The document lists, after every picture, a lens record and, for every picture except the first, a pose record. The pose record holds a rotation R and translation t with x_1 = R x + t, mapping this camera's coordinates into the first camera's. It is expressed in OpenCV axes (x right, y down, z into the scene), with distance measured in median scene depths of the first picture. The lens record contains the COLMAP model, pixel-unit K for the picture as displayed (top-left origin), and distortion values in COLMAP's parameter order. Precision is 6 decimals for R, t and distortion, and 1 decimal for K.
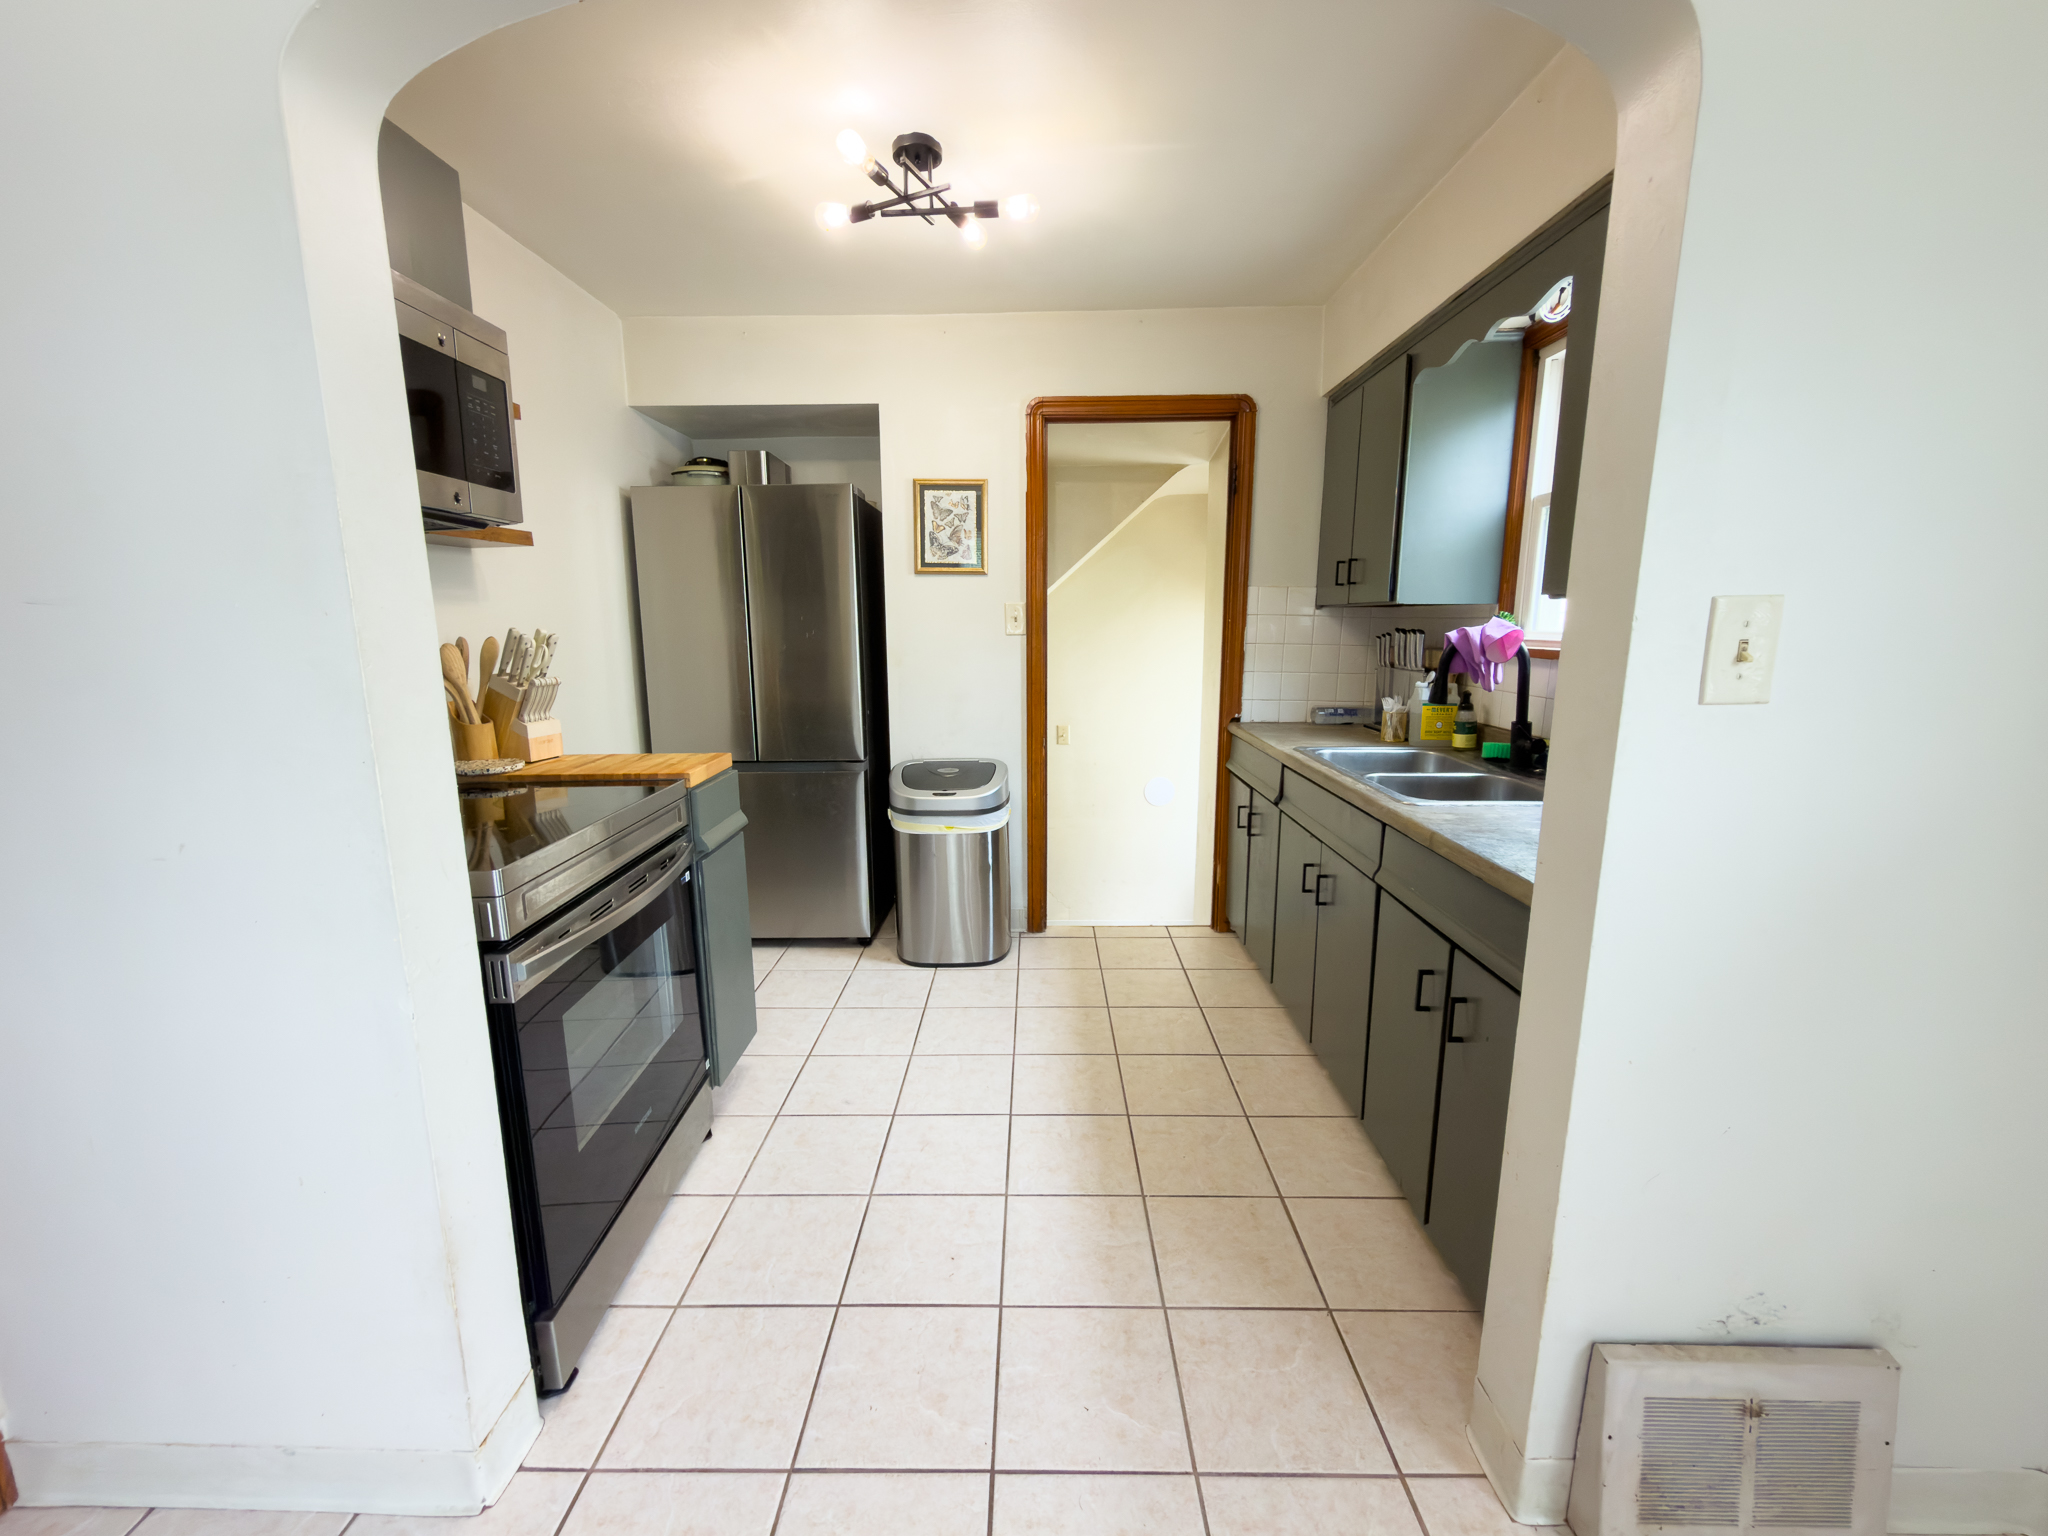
lens RADIAL K [[822.9, 0, 1021.6], [0, 822.9, 767.7], [0, 0, 1]] dist [-0.000415, -0.000029]
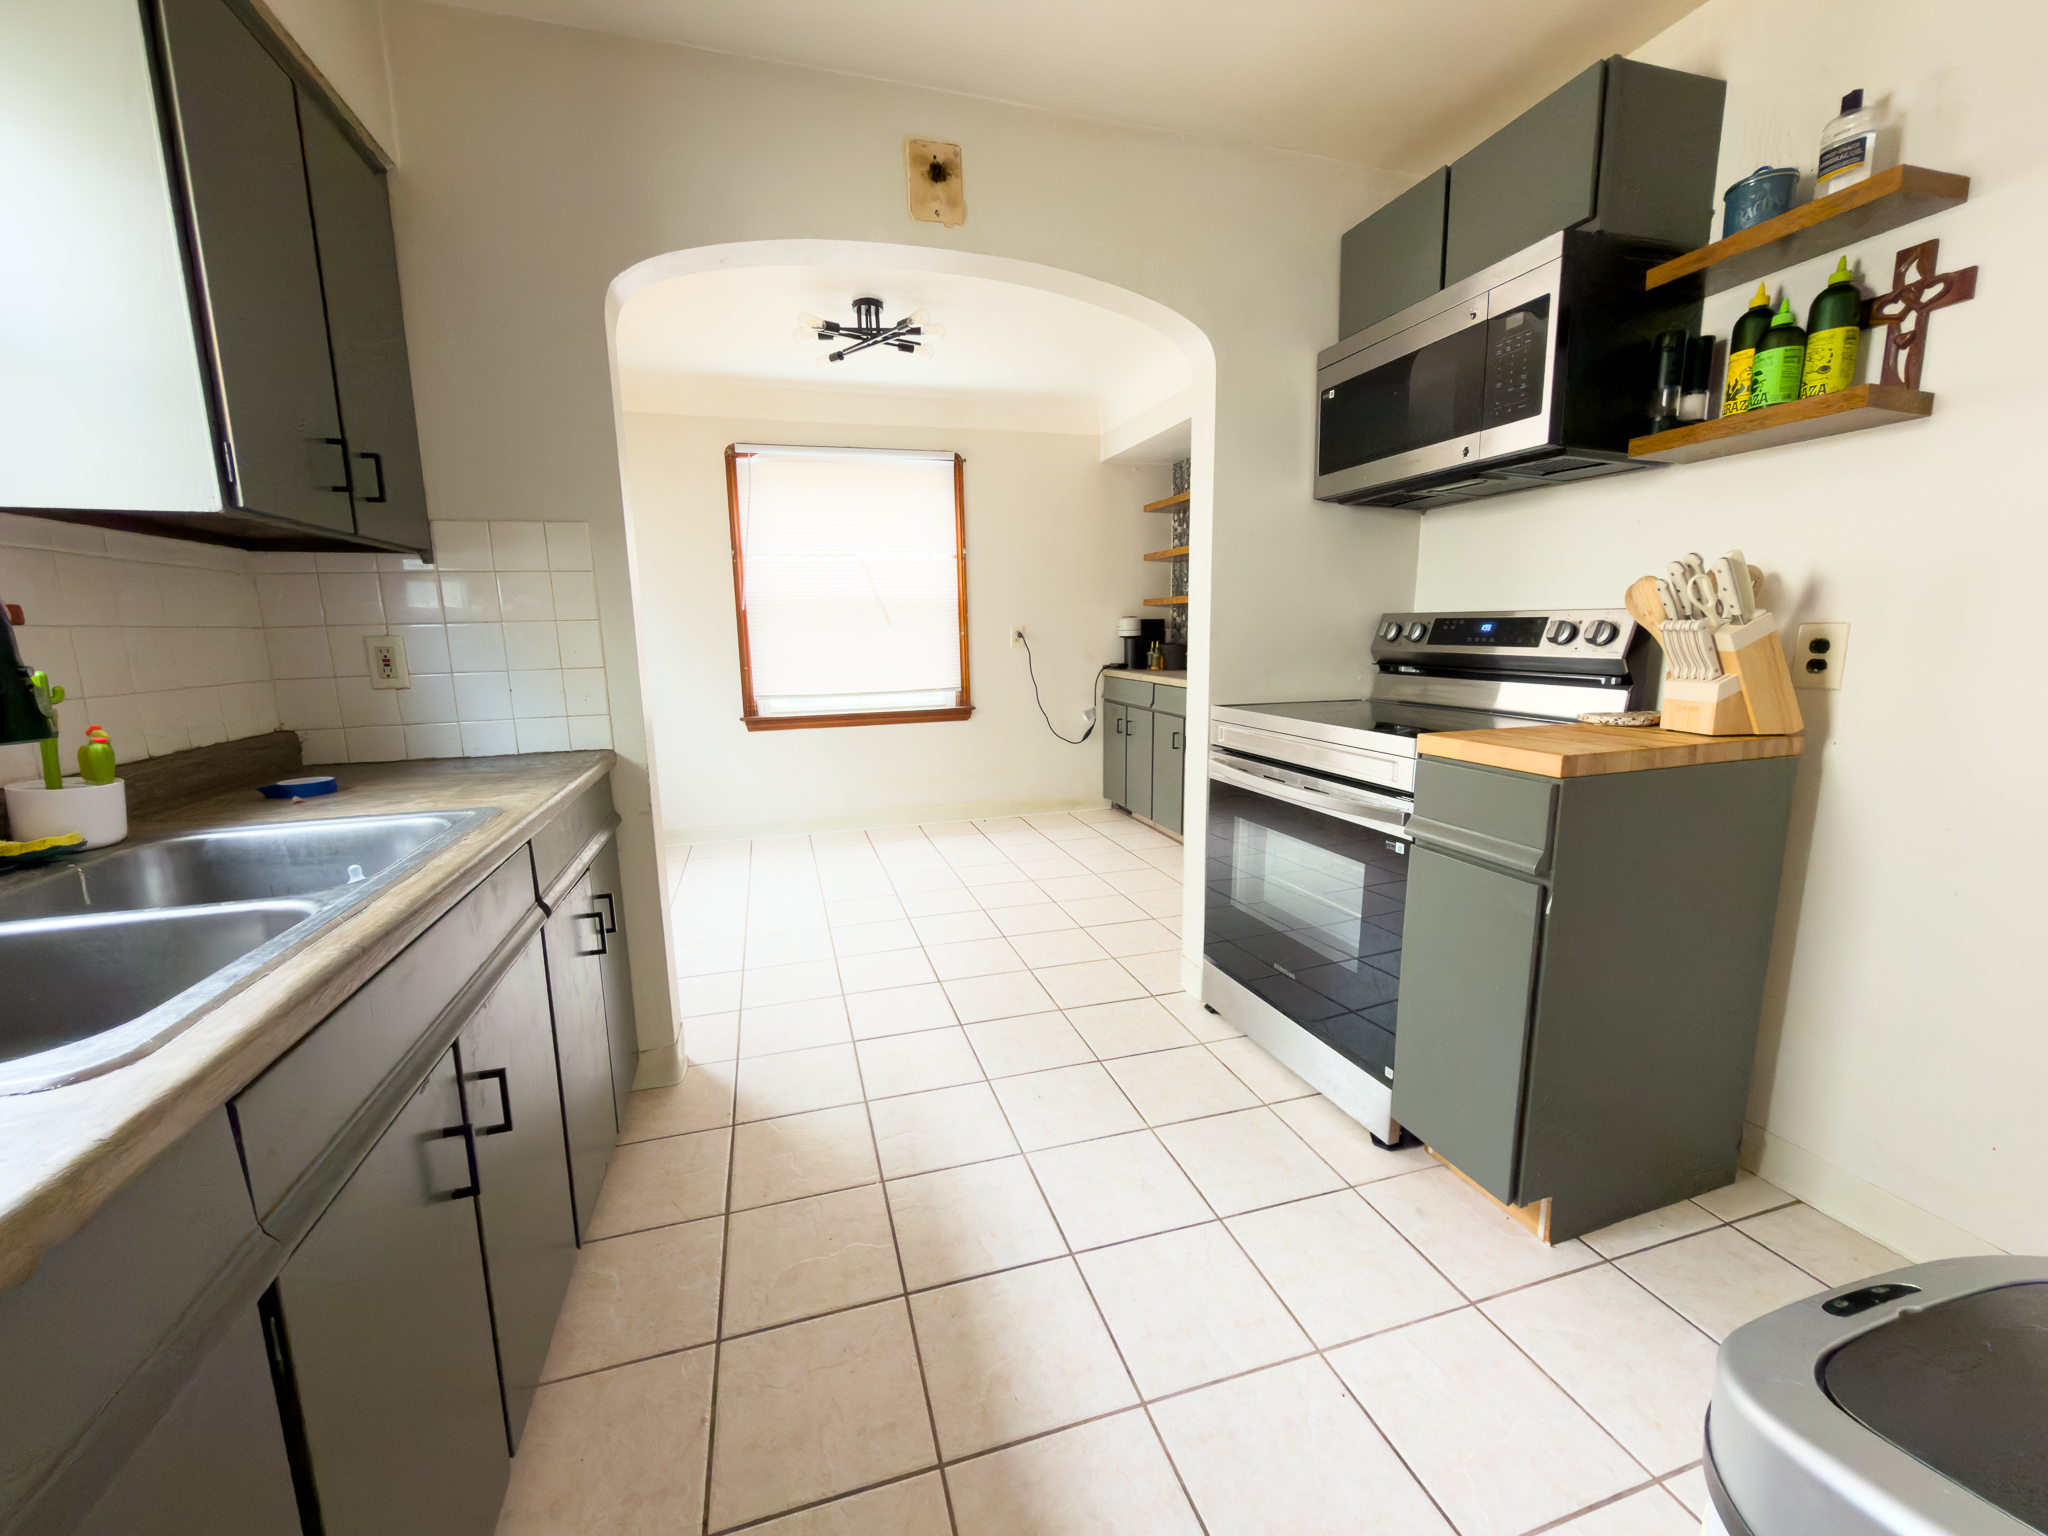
lens RADIAL K [[822.9, 0, 1019.9], [0, 822.9, 764.4], [0, 0, 1]] dist [-0.000415, -0.000029]
pose [[-0.951528, 0.071802, -0.299063, 0.210512], [-0.033532, 0.942352, 0.332938, -0.208595], [0.305728, 0.326828, -0.894267, 1.484975]]
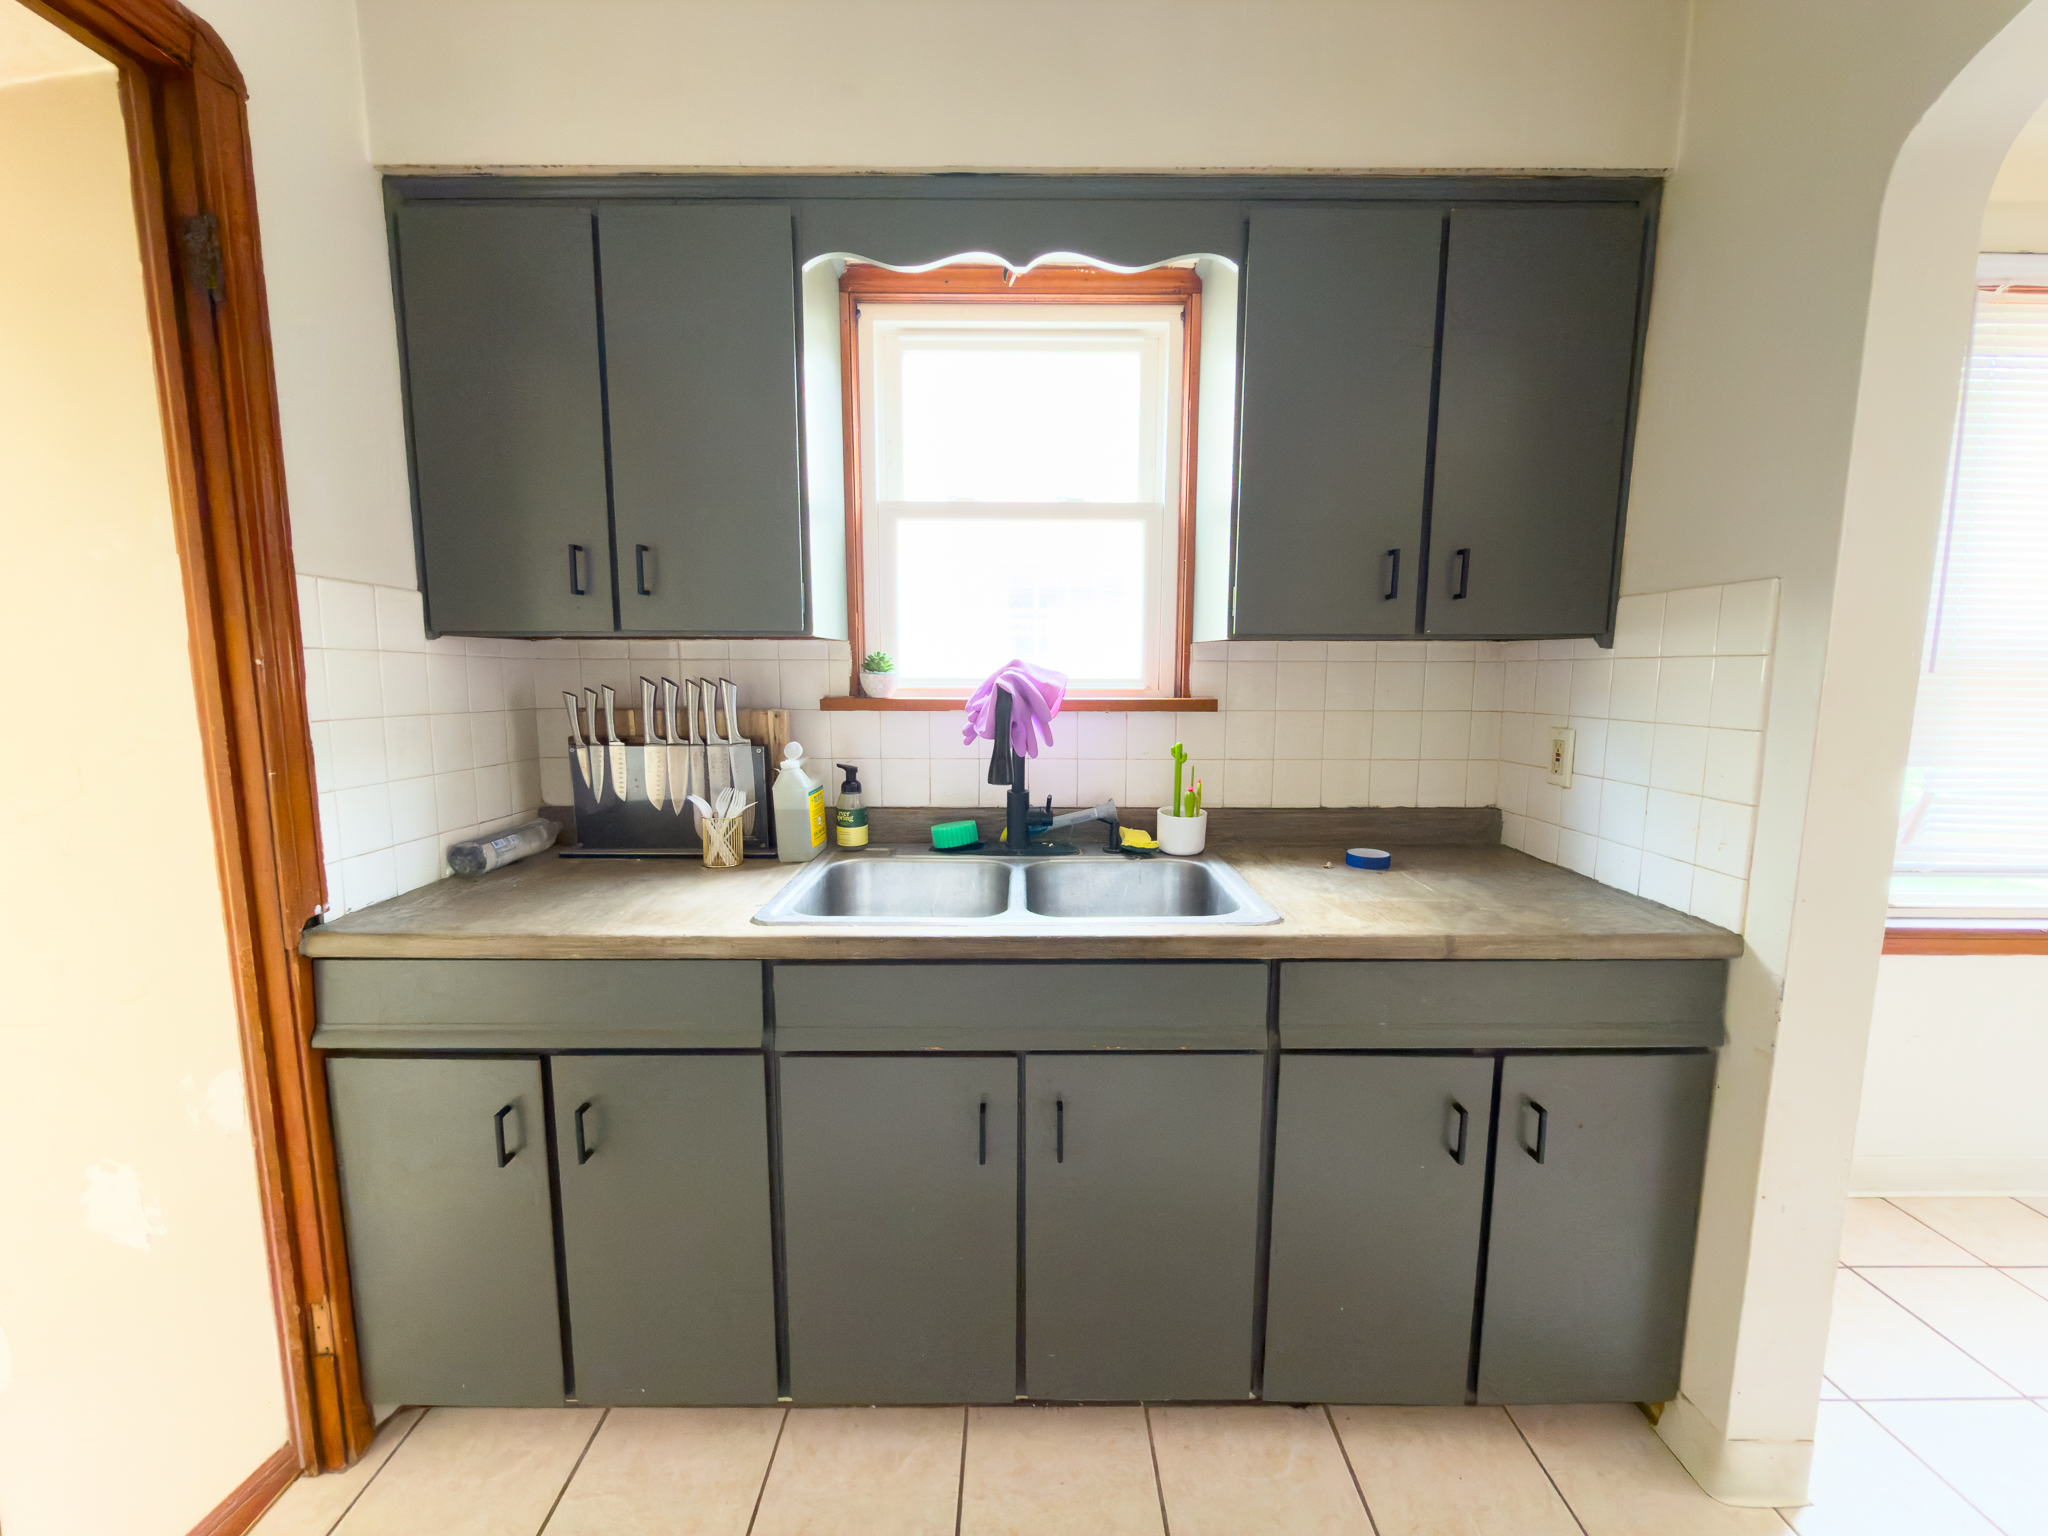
lens RADIAL K [[822.9, 0, 1024.4], [0, 822.9, 767.6], [0, 0, 1]] dist [-0.000415, -0.000029]
pose [[-0.017579, -0.124227, 0.992098, -0.178659], [0.175913, 0.976389, 0.125377, -0.177927], [-0.984249, 0.176727, 0.004689, 0.989626]]
